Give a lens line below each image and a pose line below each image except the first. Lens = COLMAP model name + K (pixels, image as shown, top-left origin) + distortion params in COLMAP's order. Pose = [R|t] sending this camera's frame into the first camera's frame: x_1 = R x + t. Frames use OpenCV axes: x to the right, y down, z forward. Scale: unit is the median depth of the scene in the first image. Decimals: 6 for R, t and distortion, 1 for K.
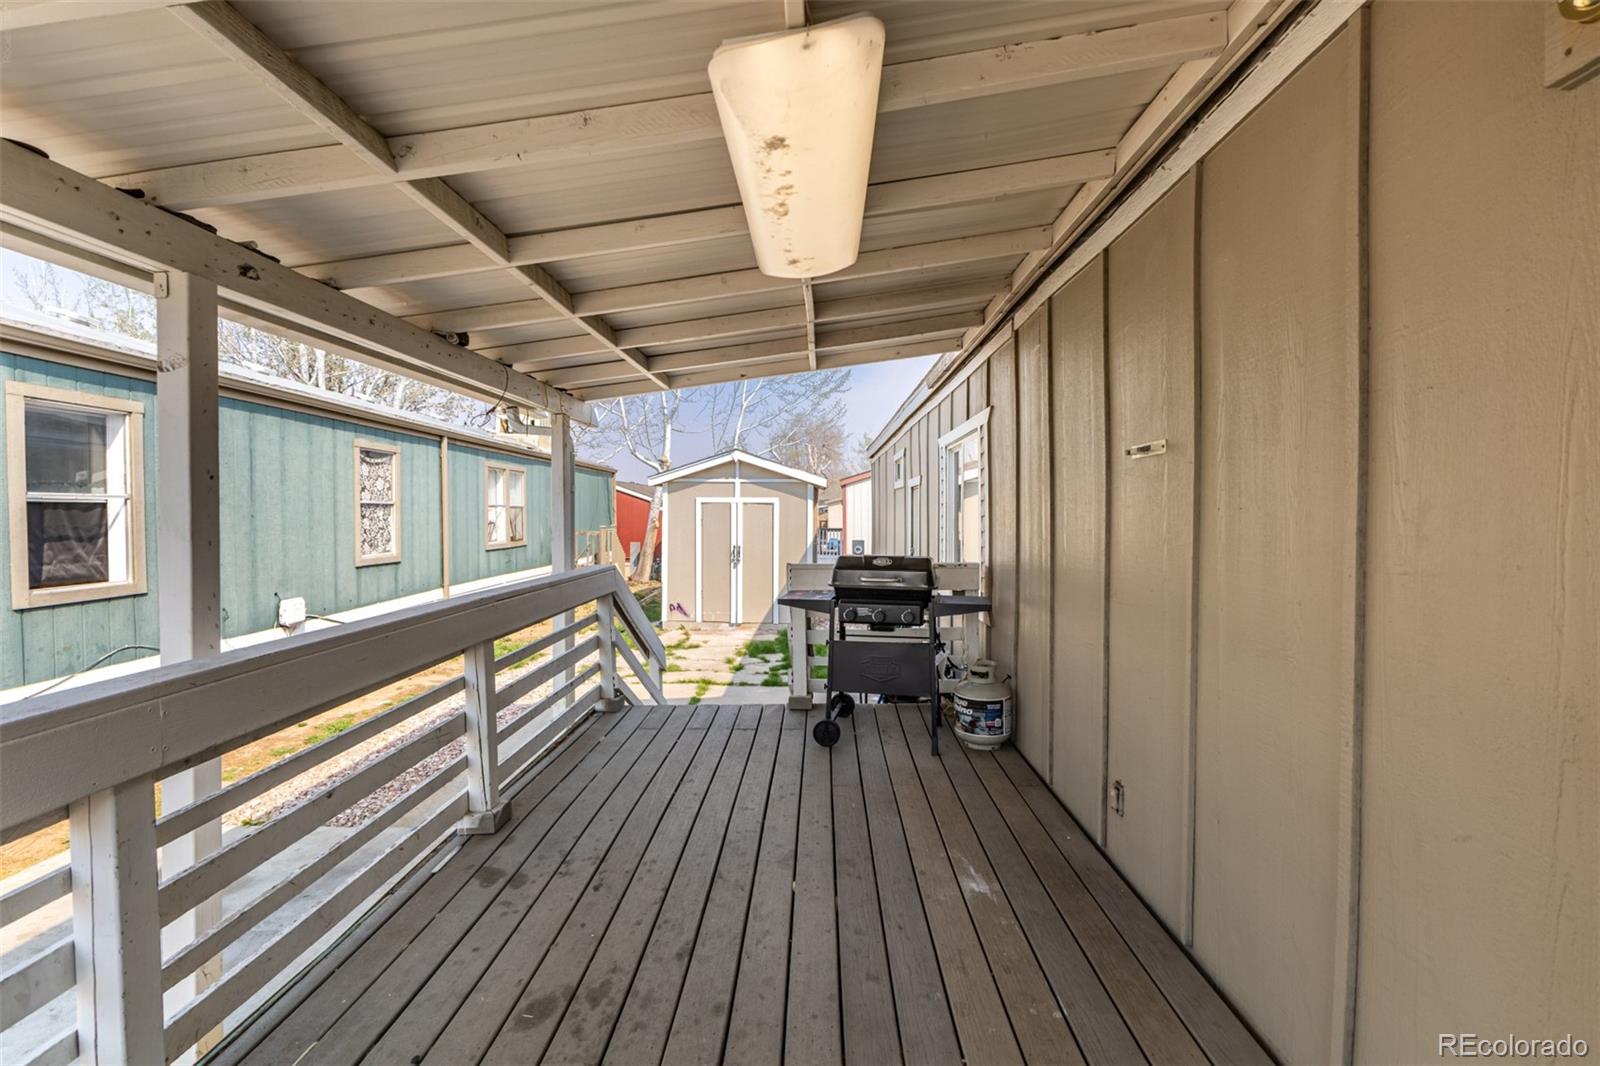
lens RADIAL K [[690.5, 0, 805.3], [0, 690.5, 529.0], [0, 0, 1]] dist [0.011254, -0.000691]
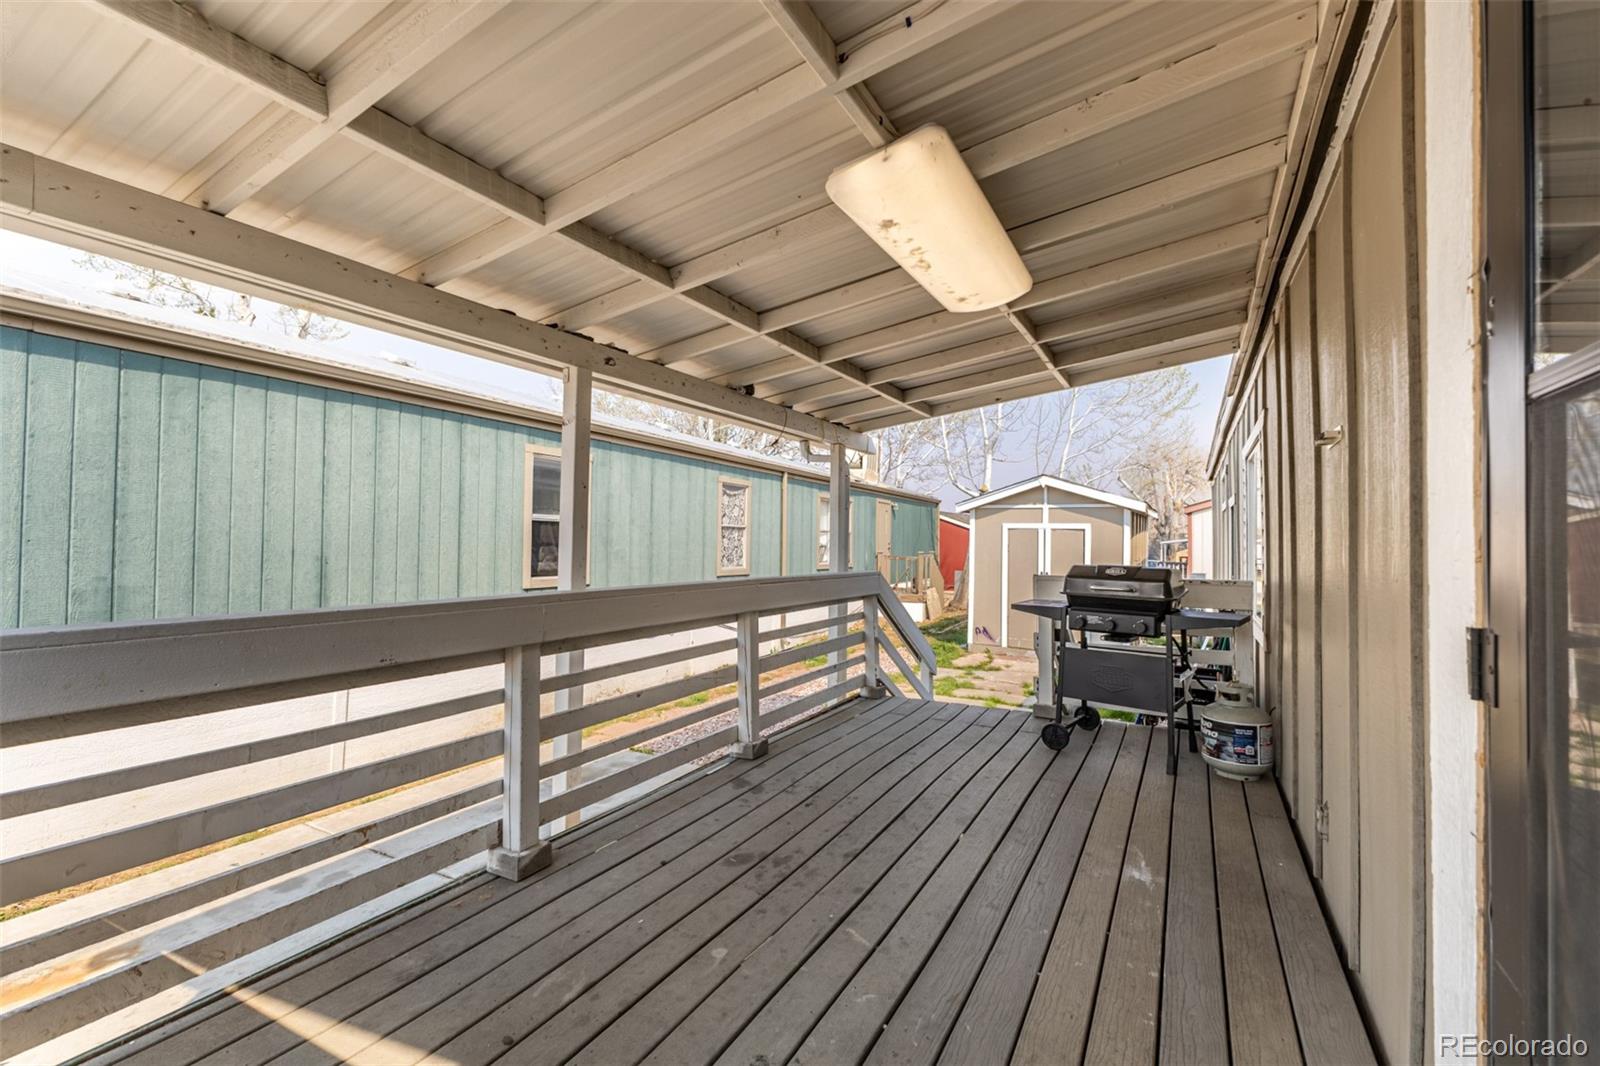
lens RADIAL K [[681.5, 0, 798.8], [0, 681.5, 527.6], [0, 0, 1]] dist [0.009927, -0.000317]
pose [[0.884005, 0.001722, -0.467474, 0.180579], [-0.024220, 0.998819, -0.042120, 0.039671], [0.466849, 0.048557, 0.883003, -0.096266]]
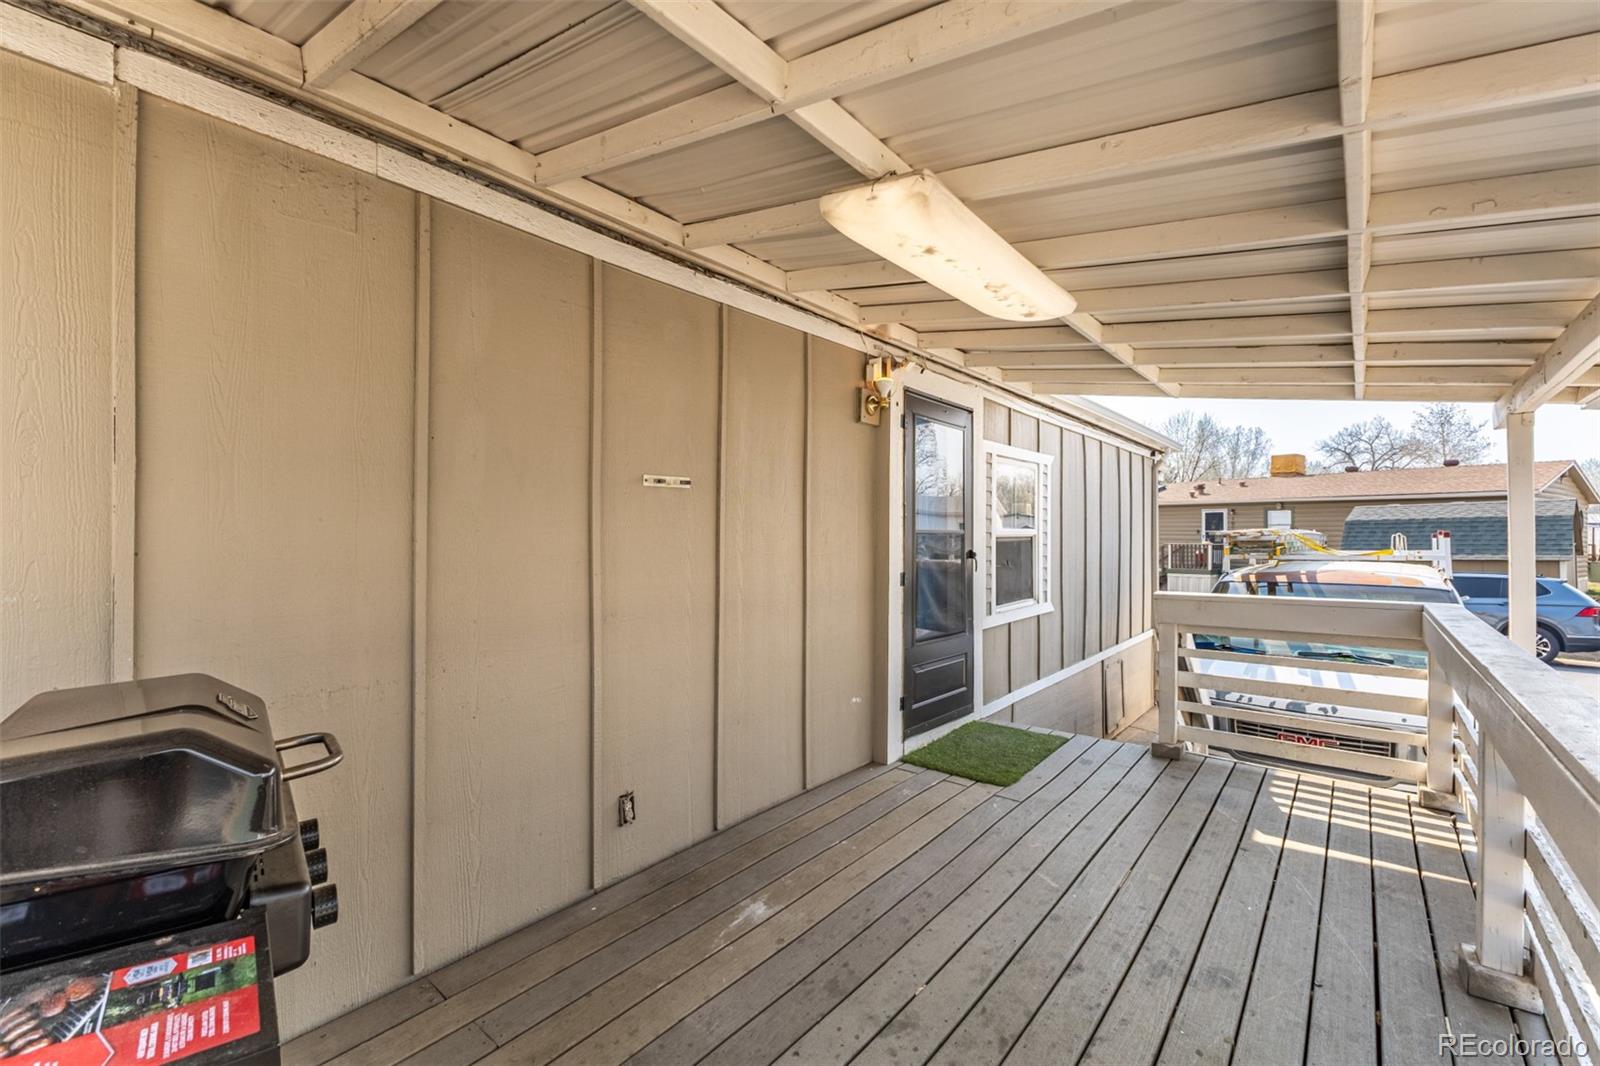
lens RADIAL K [[681.5, 0, 798.8], [0, 681.5, 527.6], [0, 0, 1]] dist [0.009927, -0.000317]
pose [[-0.788610, 0.006207, 0.614863, -0.268718], [0.015393, 0.999835, 0.009650, -0.029094], [-0.614701, 0.017075, -0.788575, 1.142026]]
